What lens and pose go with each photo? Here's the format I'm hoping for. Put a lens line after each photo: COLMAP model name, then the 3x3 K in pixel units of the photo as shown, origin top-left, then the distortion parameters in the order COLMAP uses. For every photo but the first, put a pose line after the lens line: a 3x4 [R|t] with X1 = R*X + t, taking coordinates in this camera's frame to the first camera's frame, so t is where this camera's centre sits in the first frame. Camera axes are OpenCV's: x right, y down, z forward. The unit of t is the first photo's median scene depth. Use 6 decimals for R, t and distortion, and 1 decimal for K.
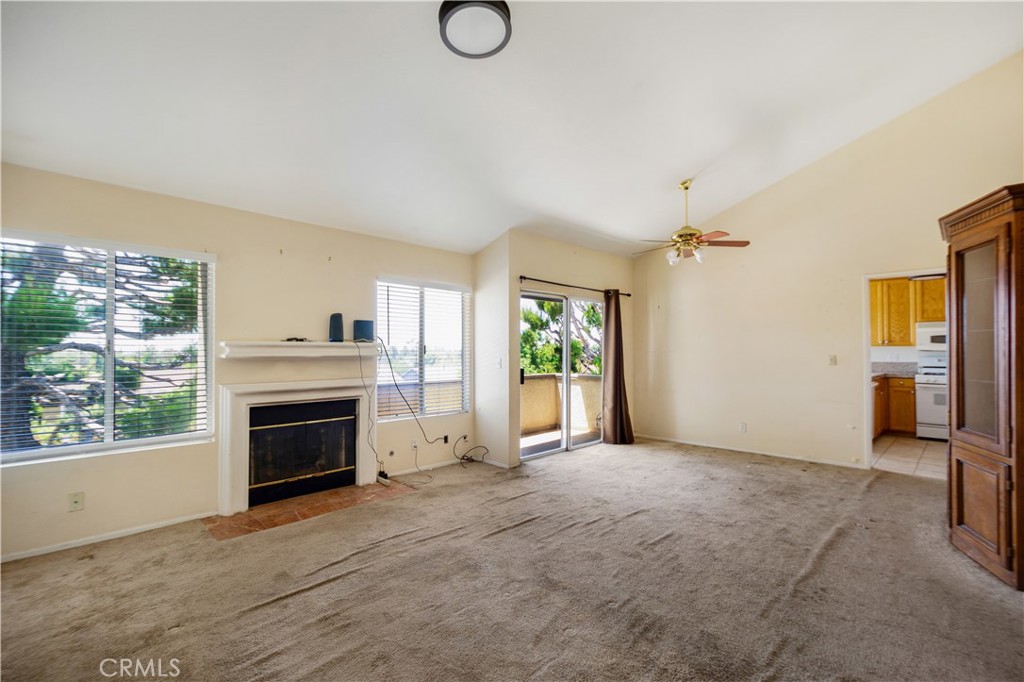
lens RADIAL K [[458.3, 0, 523.8], [0, 458.3, 347.5], [0, 0, 1]] dist [0.003093, 0.000246]
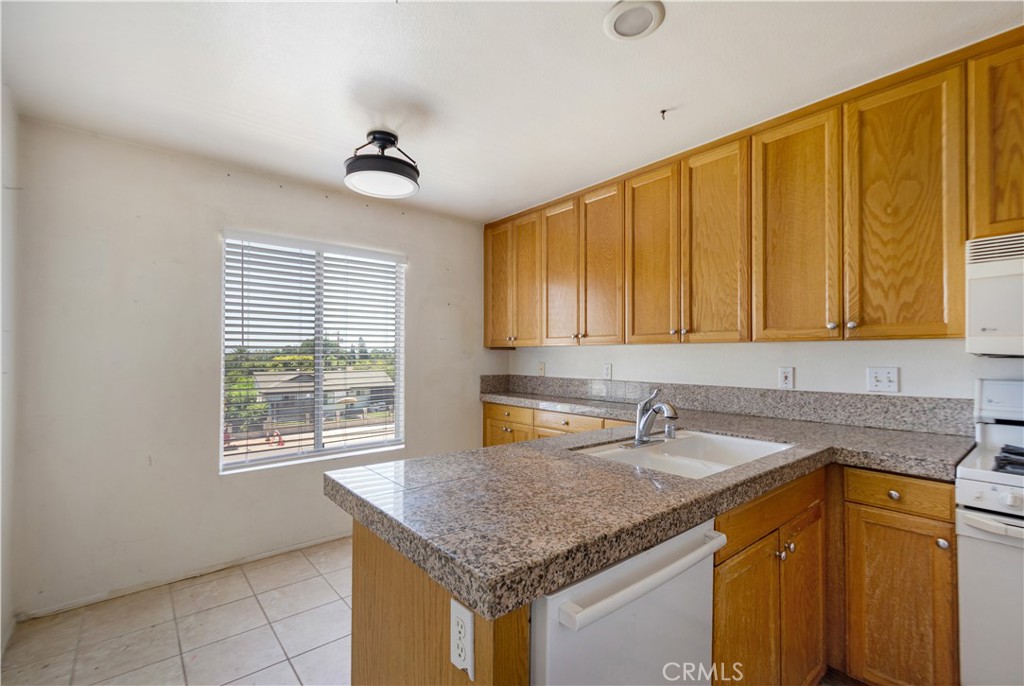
lens RADIAL K [[458.3, 0, 523.8], [0, 458.3, 349.5], [0, 0, 1]] dist [0.003093, 0.000246]
pose [[0.996311, 0.003048, -0.085760, 0.206926], [-0.003018, 0.999995, 0.000482, 0.001176], [0.085761, -0.000221, 0.996316, 0.237521]]
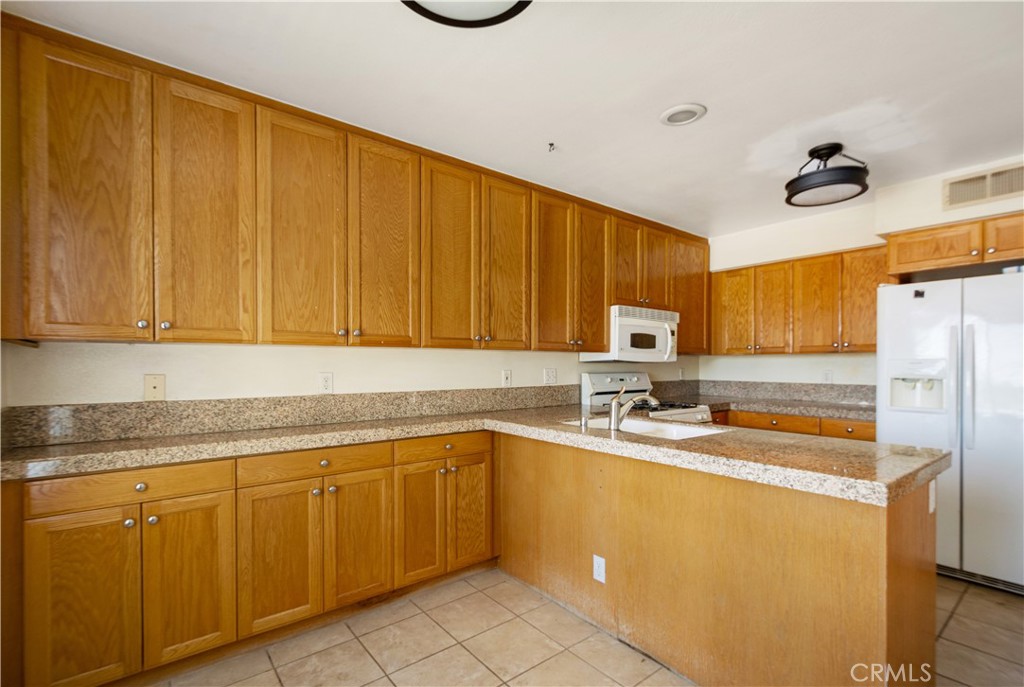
lens RADIAL K [[470.8, 0, 509.0], [0, 470.8, 365.3], [0, 0, 1]] dist [0.001365, 0.000129]
pose [[0.118165, -0.005877, 0.992977, 0.109701], [-0.016809, 0.999827, 0.007917, 0.002635], [-0.992852, -0.017627, 0.118046, 0.338854]]
